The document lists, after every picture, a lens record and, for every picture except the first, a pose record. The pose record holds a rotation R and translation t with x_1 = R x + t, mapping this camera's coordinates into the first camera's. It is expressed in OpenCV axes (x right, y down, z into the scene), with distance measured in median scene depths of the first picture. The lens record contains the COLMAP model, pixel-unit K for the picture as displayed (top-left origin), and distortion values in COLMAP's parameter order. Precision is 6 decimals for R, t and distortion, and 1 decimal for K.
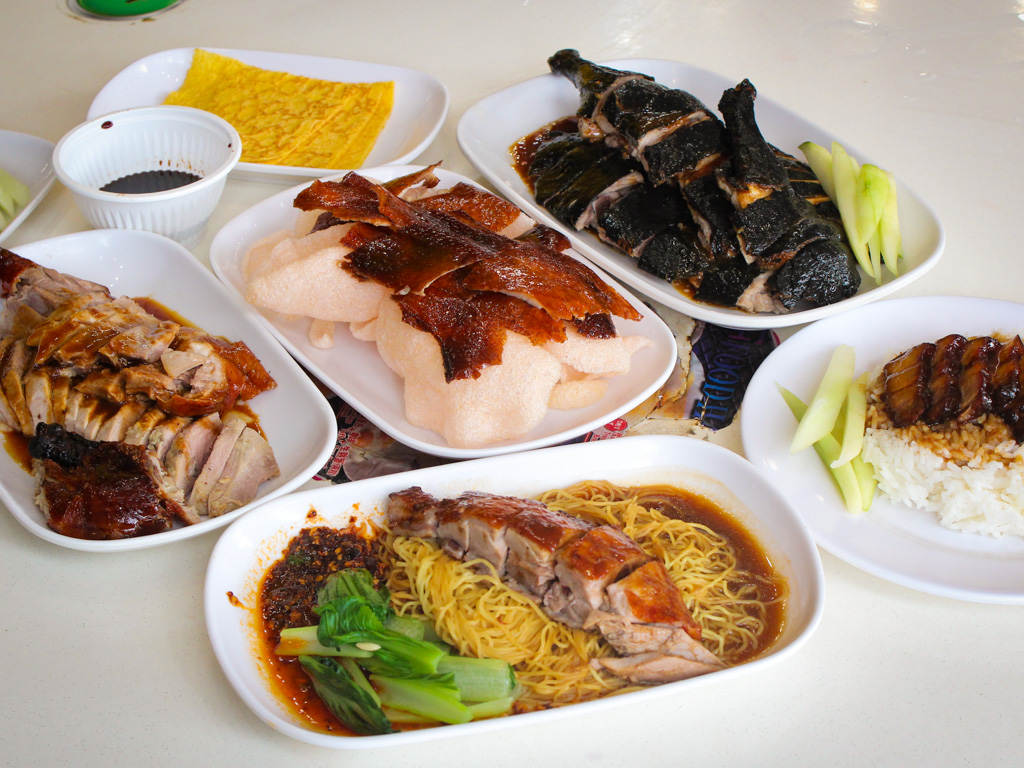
lens RADIAL K [[2451.2, 0, 513.6], [0, 2451.2, 376.2], [0, 0, 1]] dist [-0.430795, 0.000000]
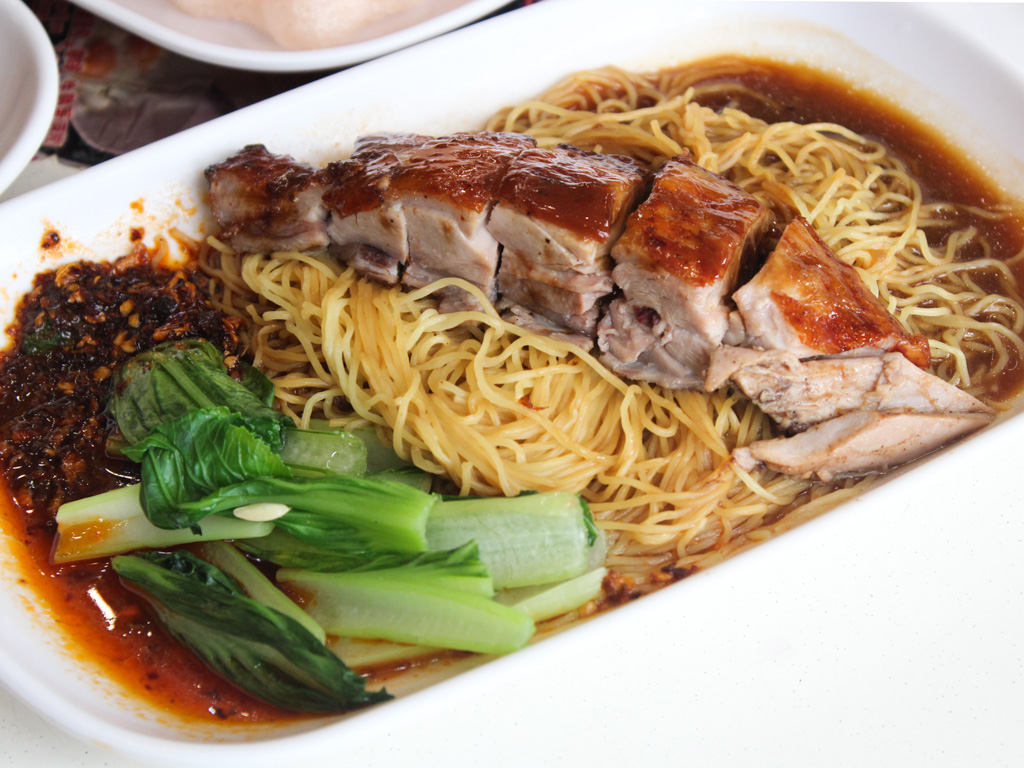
lens RADIAL K [[2485.8, 0, 514.1], [0, 2485.8, 381.4], [0, 0, 1]] dist [0.207189, 0.000000]
pose [[0.962978, -0.189798, 0.191443, -0.098978], [0.148417, 0.966099, 0.211245, -0.006868], [-0.225047, -0.175011, 0.958502, 0.531215]]
